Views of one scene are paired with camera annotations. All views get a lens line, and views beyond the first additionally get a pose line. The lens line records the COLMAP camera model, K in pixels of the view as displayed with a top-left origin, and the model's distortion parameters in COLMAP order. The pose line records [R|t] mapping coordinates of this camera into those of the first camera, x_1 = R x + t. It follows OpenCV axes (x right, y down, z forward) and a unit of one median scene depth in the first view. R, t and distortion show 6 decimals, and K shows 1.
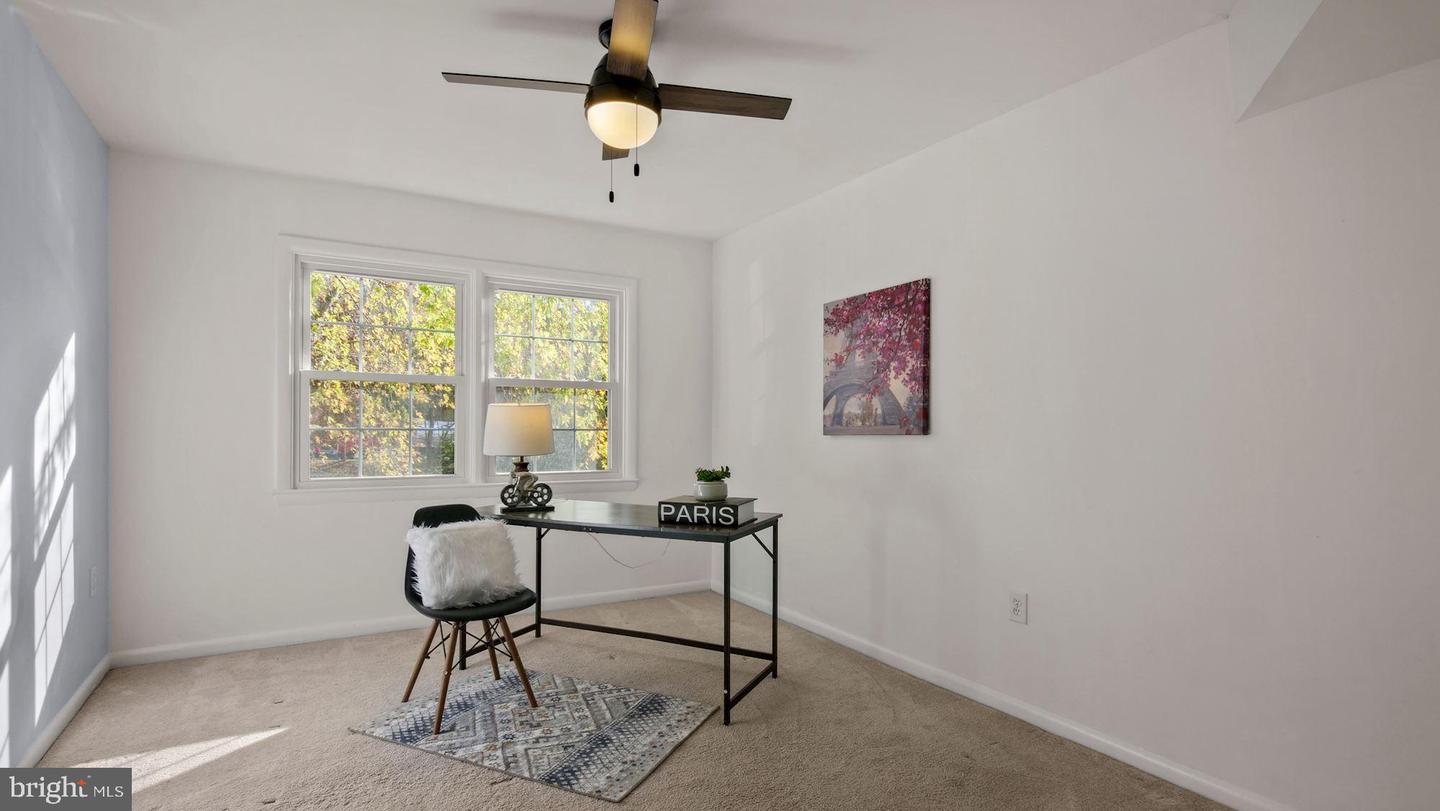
lens RADIAL K [[695.6, 0, 717.3], [0, 695.6, 419.4], [0, 0, 1]] dist [0.008389, -0.002421]
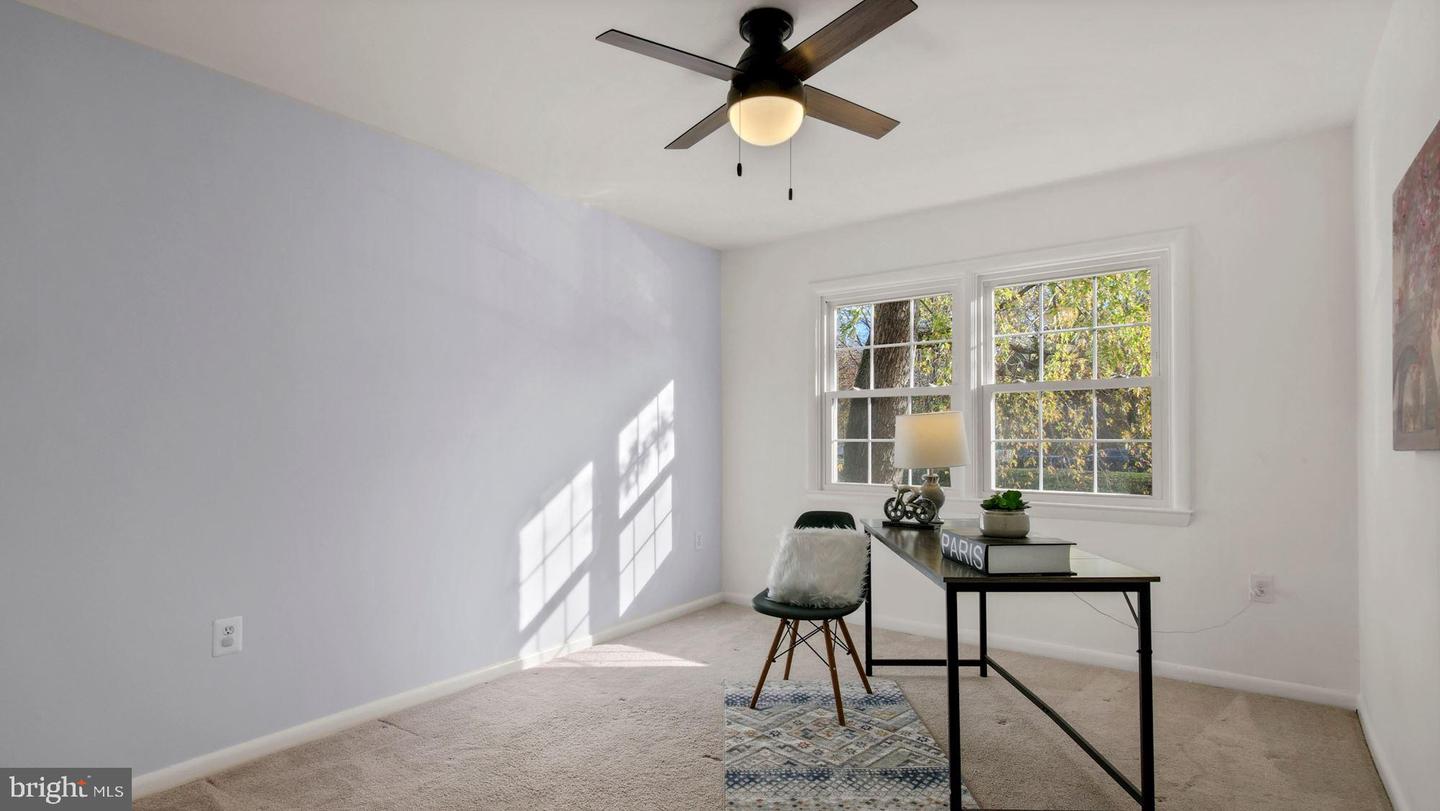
lens RADIAL K [[695.6, 0, 693.8], [0, 695.6, 428.9], [0, 0, 1]] dist [0.008389, -0.002421]
pose [[0.395665, -0.019029, -0.918198, 0.552583], [0.011175, 0.999811, -0.015905, 0.012979], [0.918327, -0.003968, 0.395803, 0.425495]]
